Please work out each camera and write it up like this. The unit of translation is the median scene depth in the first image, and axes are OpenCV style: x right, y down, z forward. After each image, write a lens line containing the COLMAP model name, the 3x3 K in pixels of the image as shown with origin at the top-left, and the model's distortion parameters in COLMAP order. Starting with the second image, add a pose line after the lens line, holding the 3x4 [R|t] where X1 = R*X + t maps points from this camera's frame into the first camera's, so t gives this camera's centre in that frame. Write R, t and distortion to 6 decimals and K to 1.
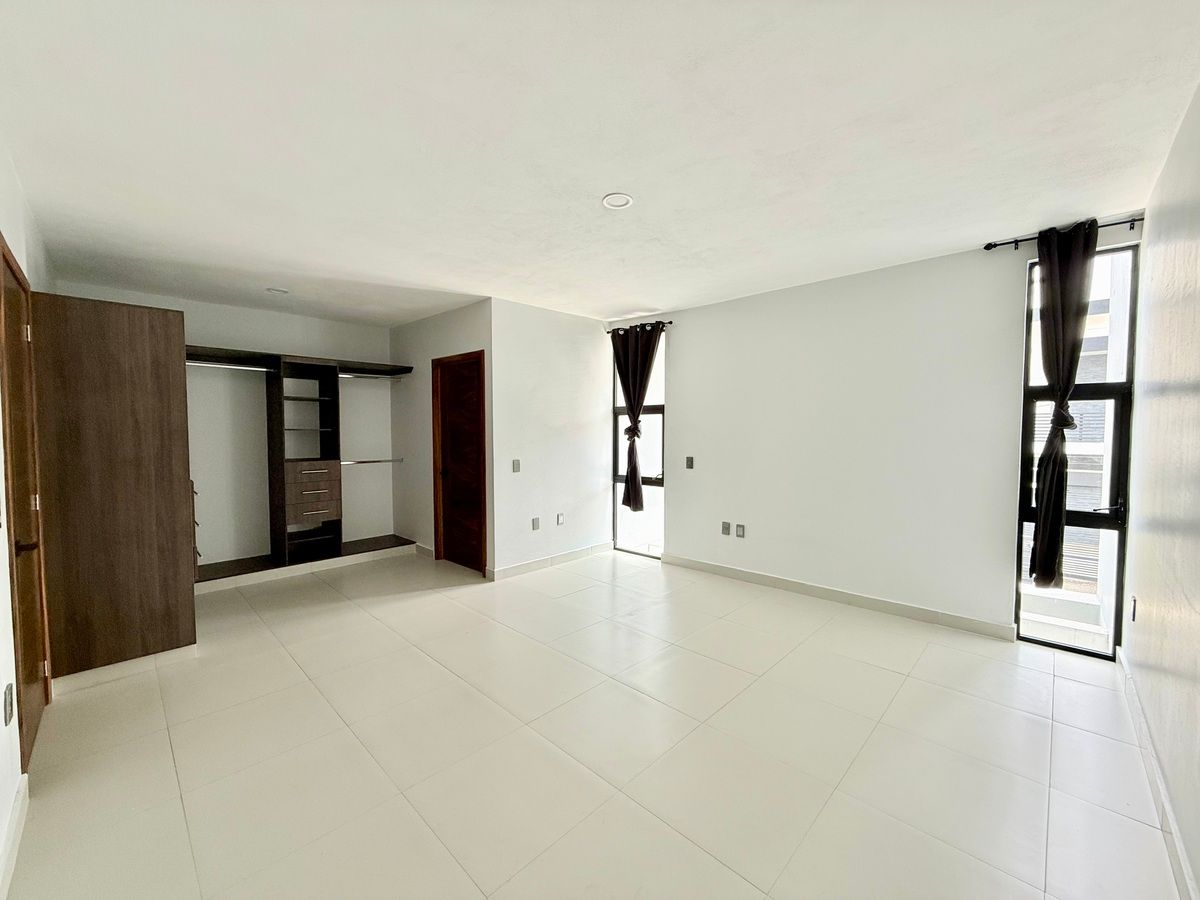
lens RADIAL K [[479.4, 0, 612.5], [0, 479.4, 454.4], [0, 0, 1]] dist [-0.000830, 0.000288]
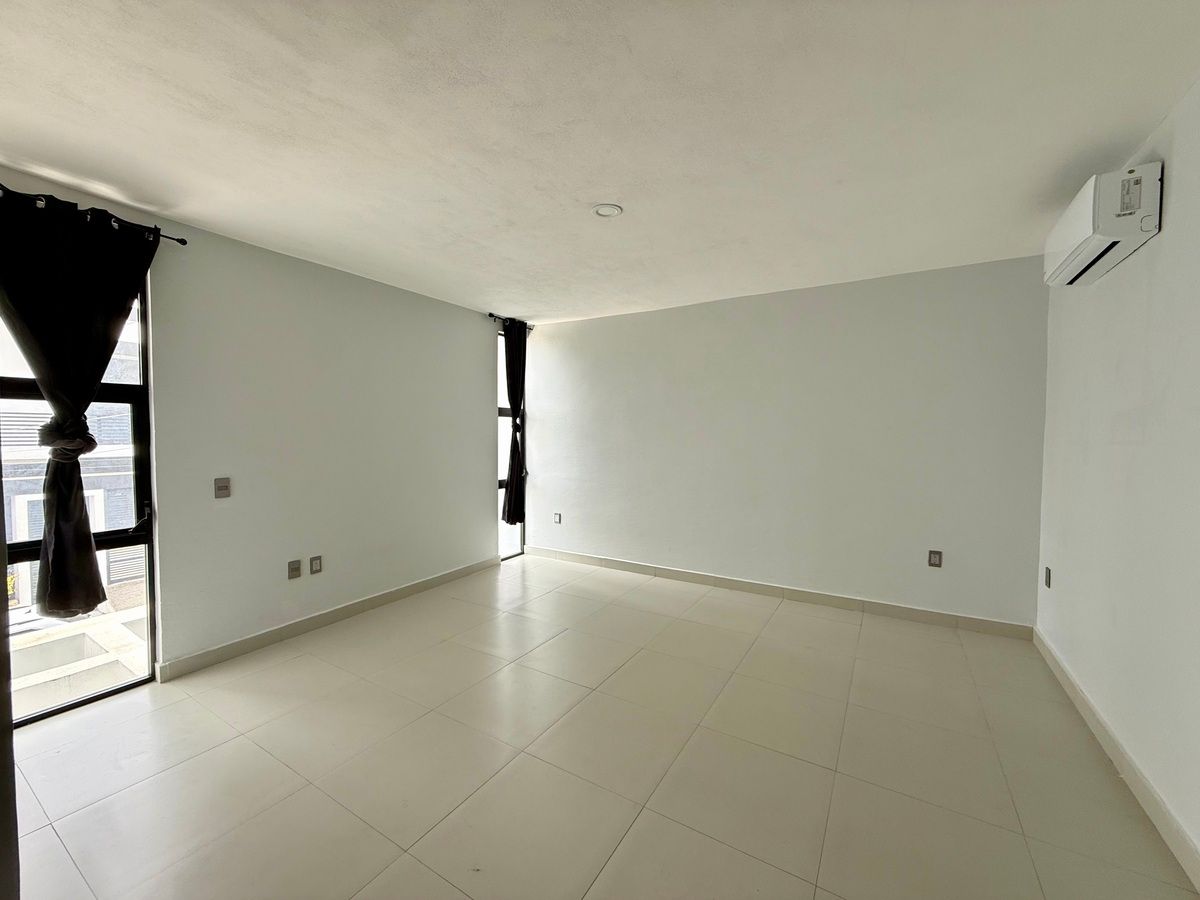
lens RADIAL K [[479.4, 0, 602.1], [0, 479.4, 448.3], [0, 0, 1]] dist [-0.000830, 0.000288]
pose [[-0.216173, -0.035565, 0.975707, -0.515566], [0.045695, 0.997873, 0.046497, -0.037315], [-0.975285, 0.054636, -0.214088, 0.631313]]
